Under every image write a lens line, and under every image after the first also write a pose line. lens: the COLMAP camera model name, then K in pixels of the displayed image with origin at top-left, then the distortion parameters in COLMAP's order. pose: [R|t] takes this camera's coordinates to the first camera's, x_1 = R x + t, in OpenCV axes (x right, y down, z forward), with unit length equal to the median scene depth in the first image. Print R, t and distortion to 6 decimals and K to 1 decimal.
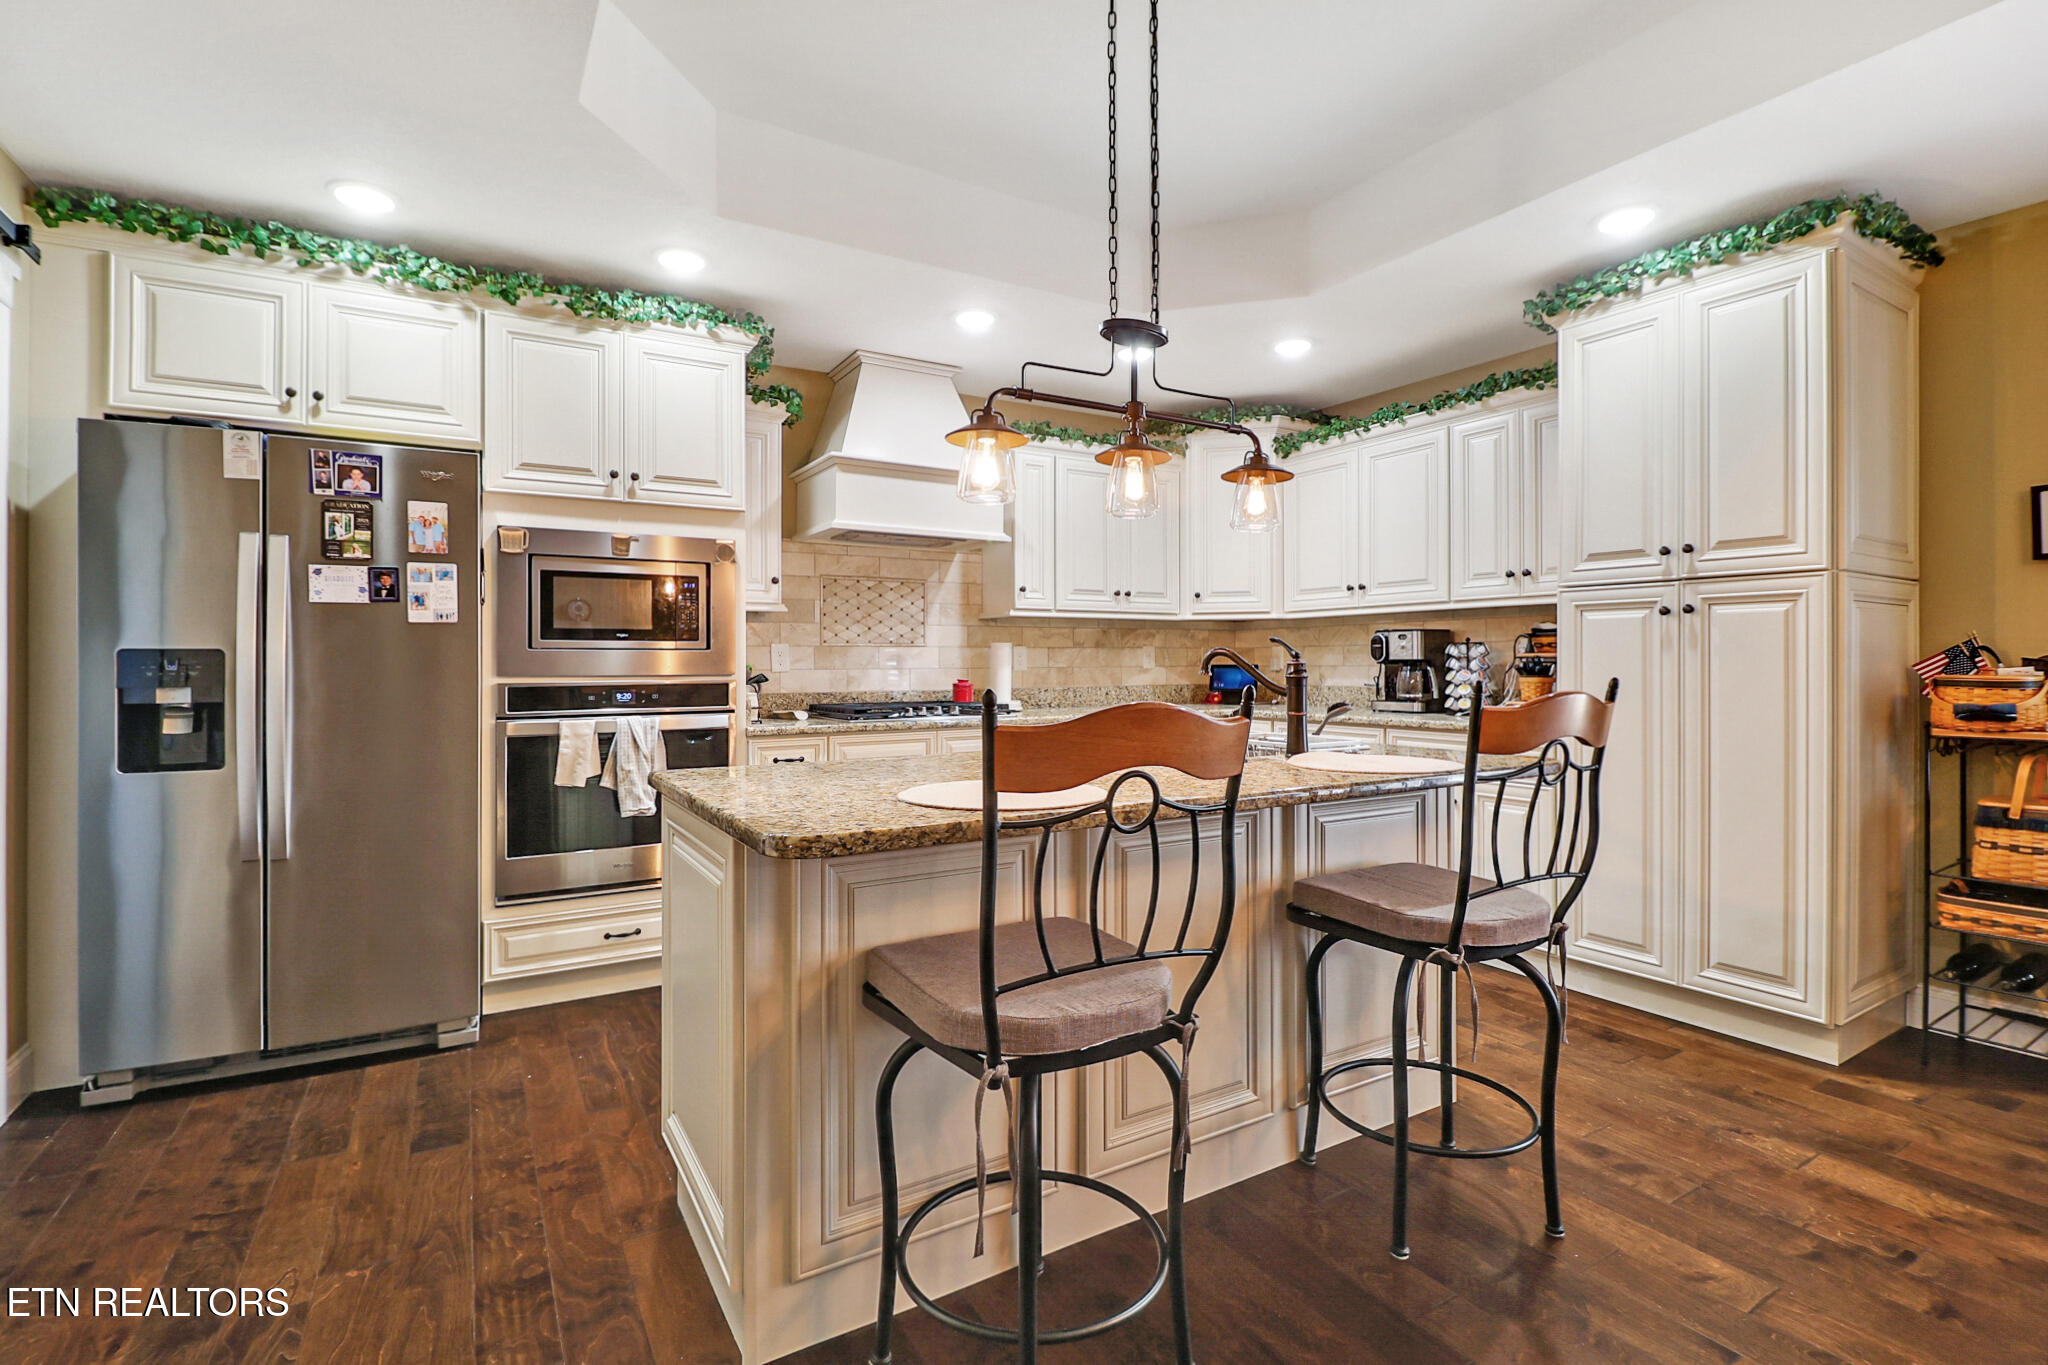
lens RADIAL K [[939.2, 0, 1008.7], [0, 939.2, 670.8], [0, 0, 1]] dist [-0.010982, -0.006037]
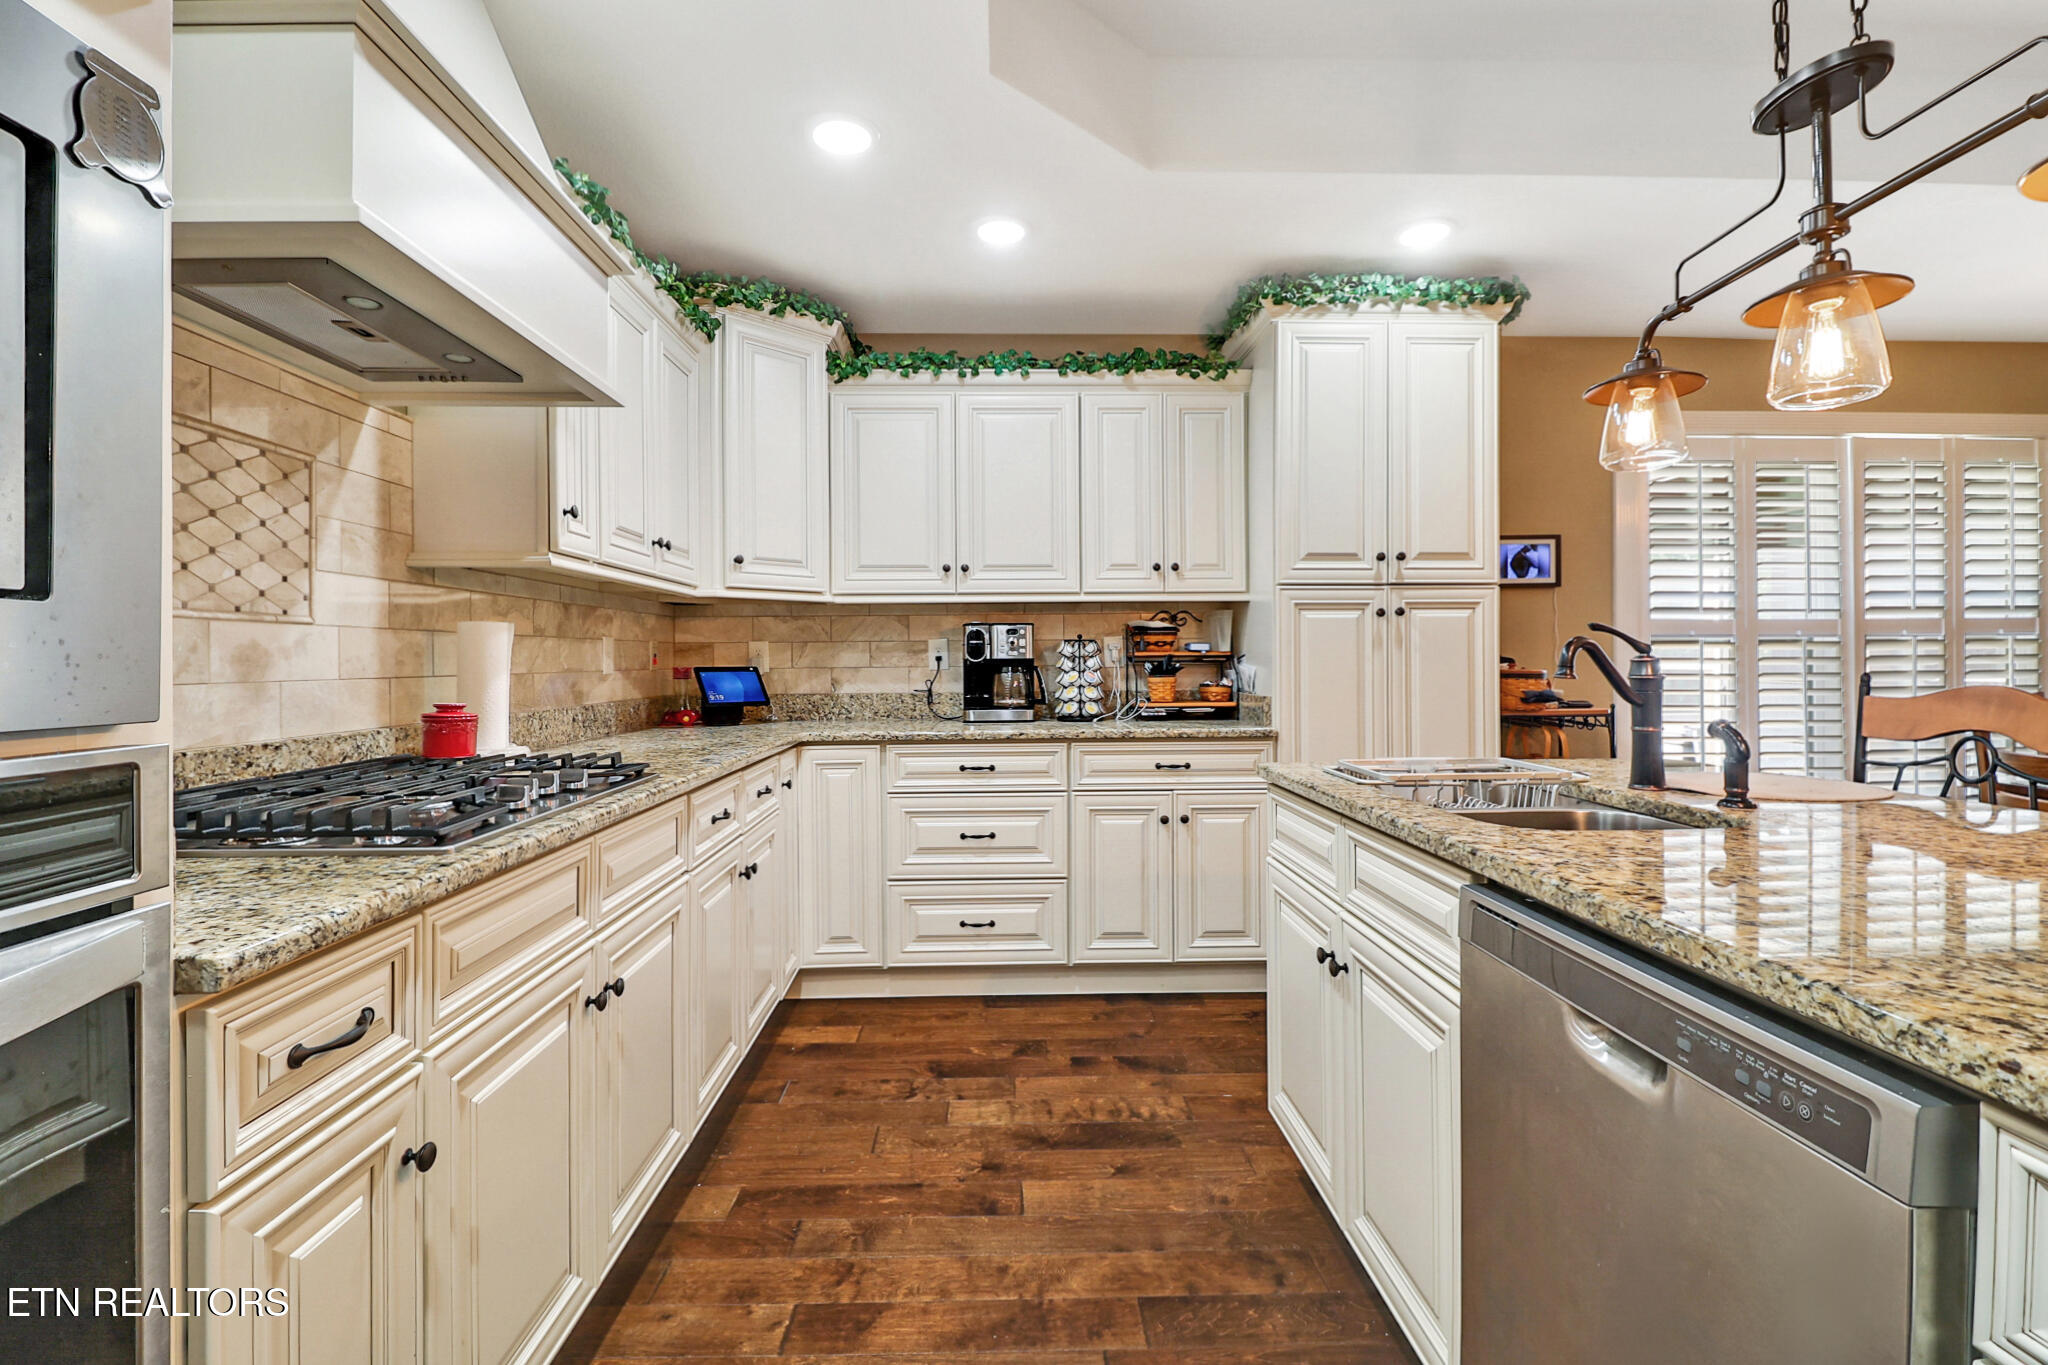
lens RADIAL K [[939.2, 0, 1022.1], [0, 939.2, 661.9], [0, 0, 1]] dist [-0.010982, -0.006037]
pose [[0.479634, -0.000684, 0.877468, -0.311579], [0.013077, 0.999894, -0.006368, -0.004214], [-0.877371, 0.014529, 0.479592, 0.597485]]
